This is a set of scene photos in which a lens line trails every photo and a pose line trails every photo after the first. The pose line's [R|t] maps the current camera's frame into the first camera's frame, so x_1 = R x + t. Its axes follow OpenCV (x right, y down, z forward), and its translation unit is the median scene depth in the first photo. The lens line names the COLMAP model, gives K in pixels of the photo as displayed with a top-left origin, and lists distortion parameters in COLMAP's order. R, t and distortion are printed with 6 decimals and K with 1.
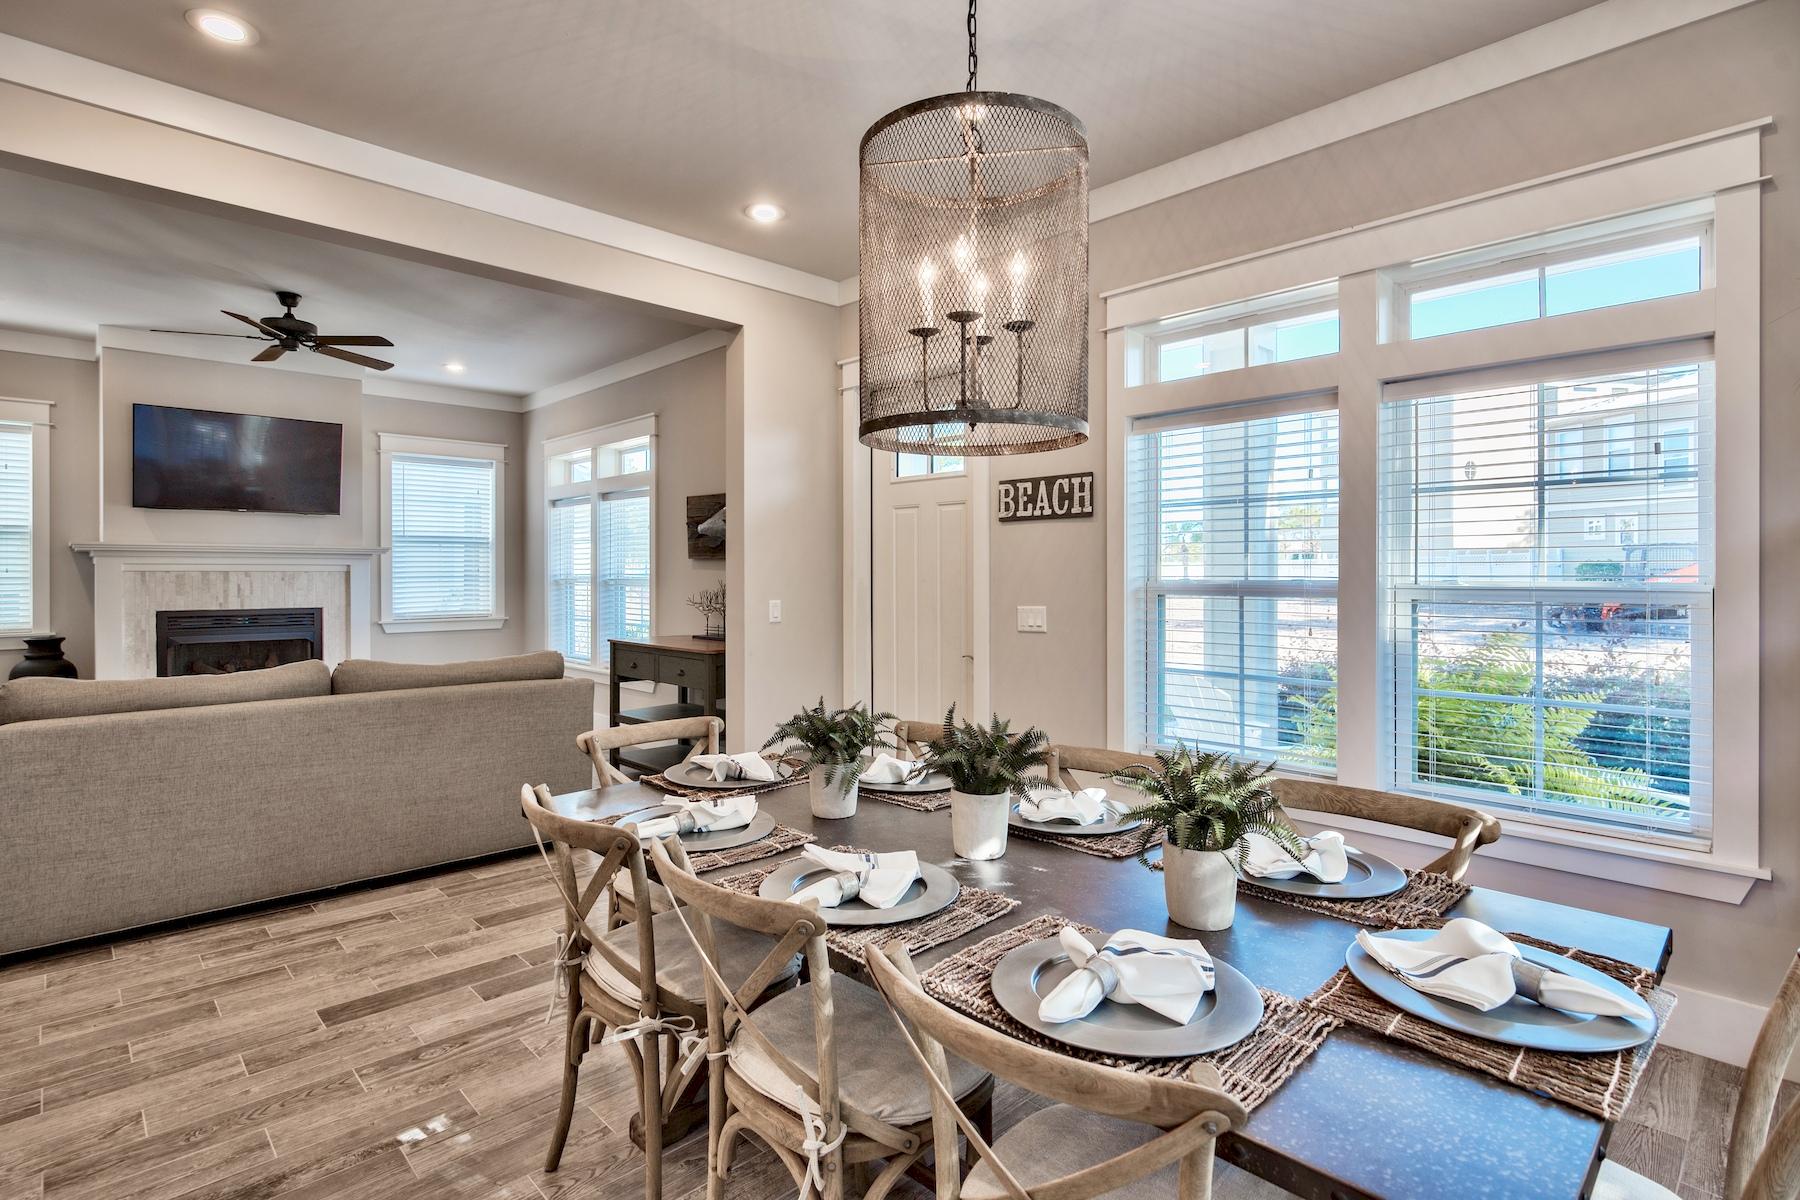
lens RADIAL K [[892.5, 0, 900.8], [0, 892.5, 577.9], [0, 0, 1]] dist [-0.014106, 0.000579]
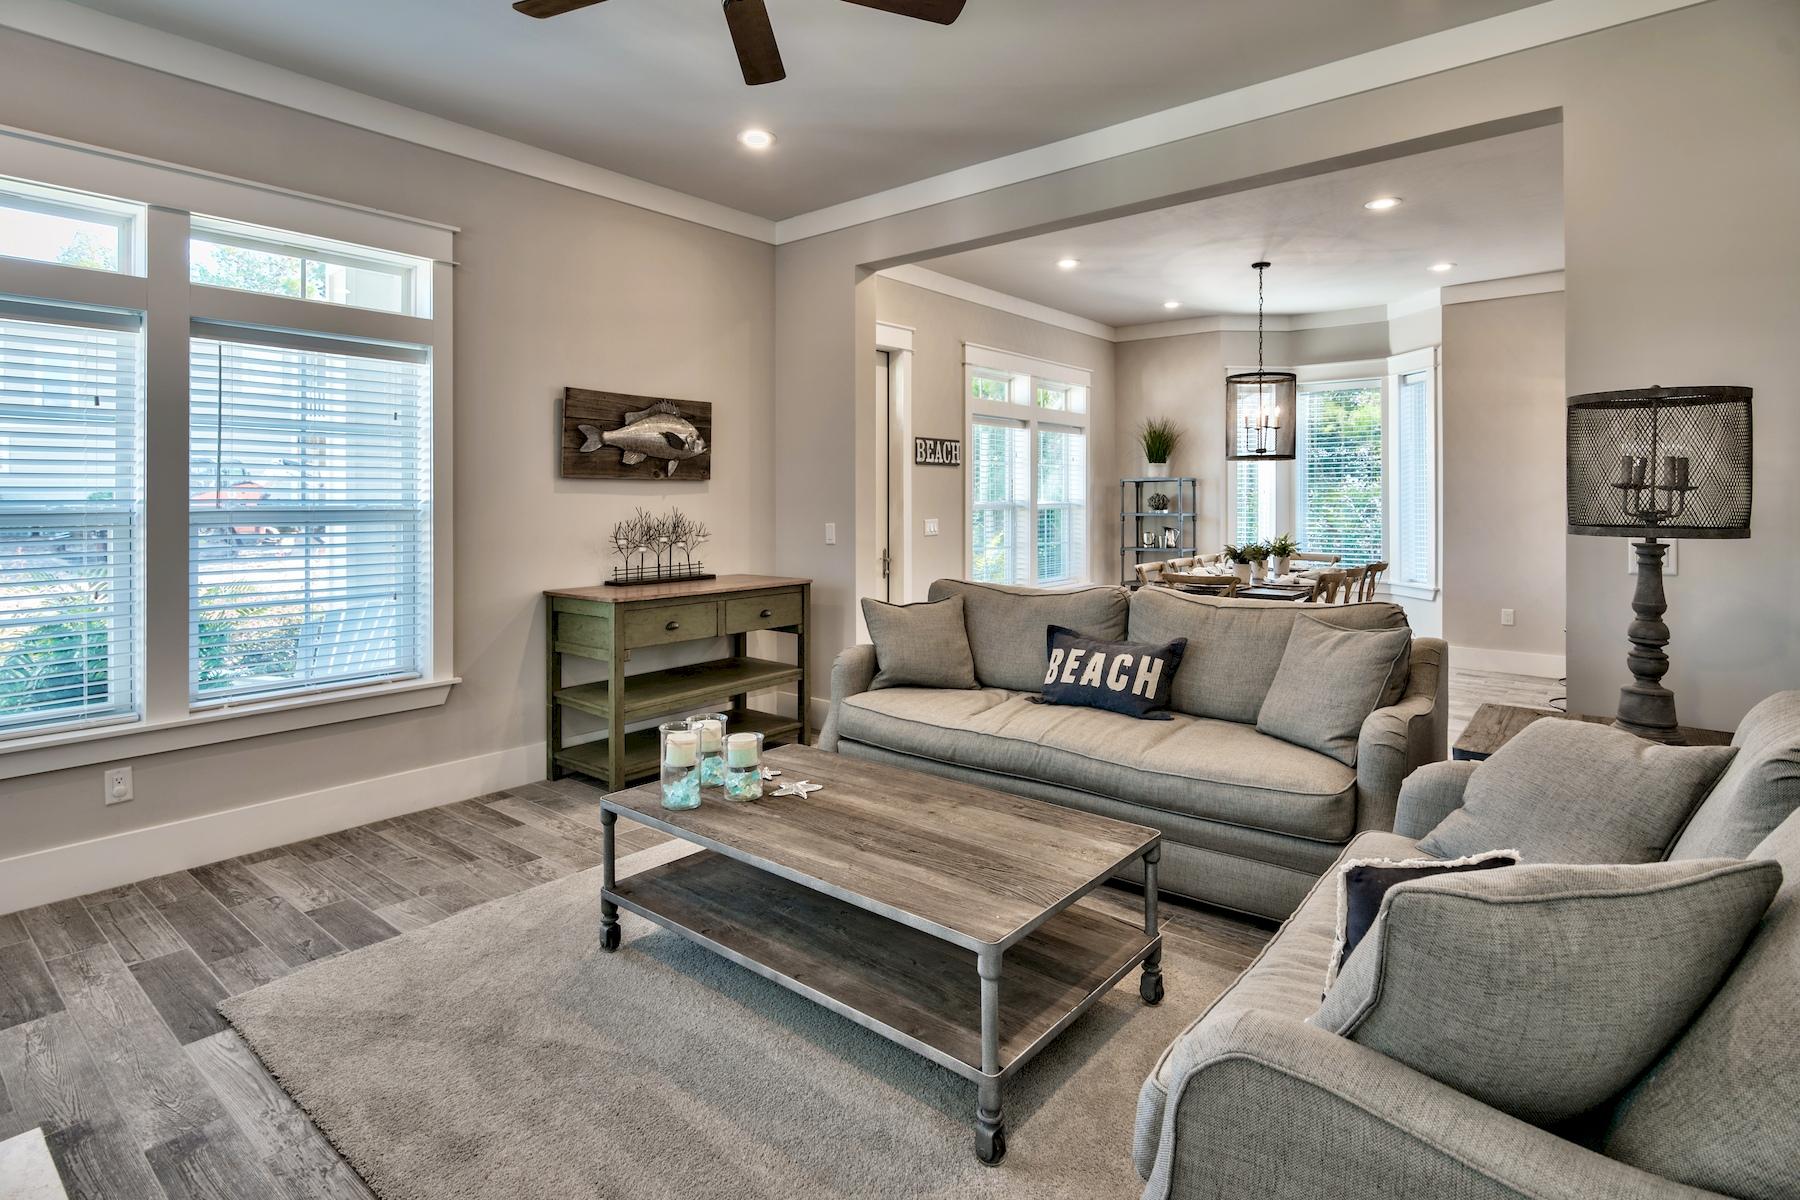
lens RADIAL K [[892.5, 0, 900.8], [0, 892.5, 577.9], [0, 0, 1]] dist [-0.014106, 0.000579]
pose [[-0.119193, -0.087727, 0.988988, -1.480004], [0.006027, 0.996007, 0.089076, -0.005242], [-0.992853, 0.016577, -0.118189, 1.269760]]
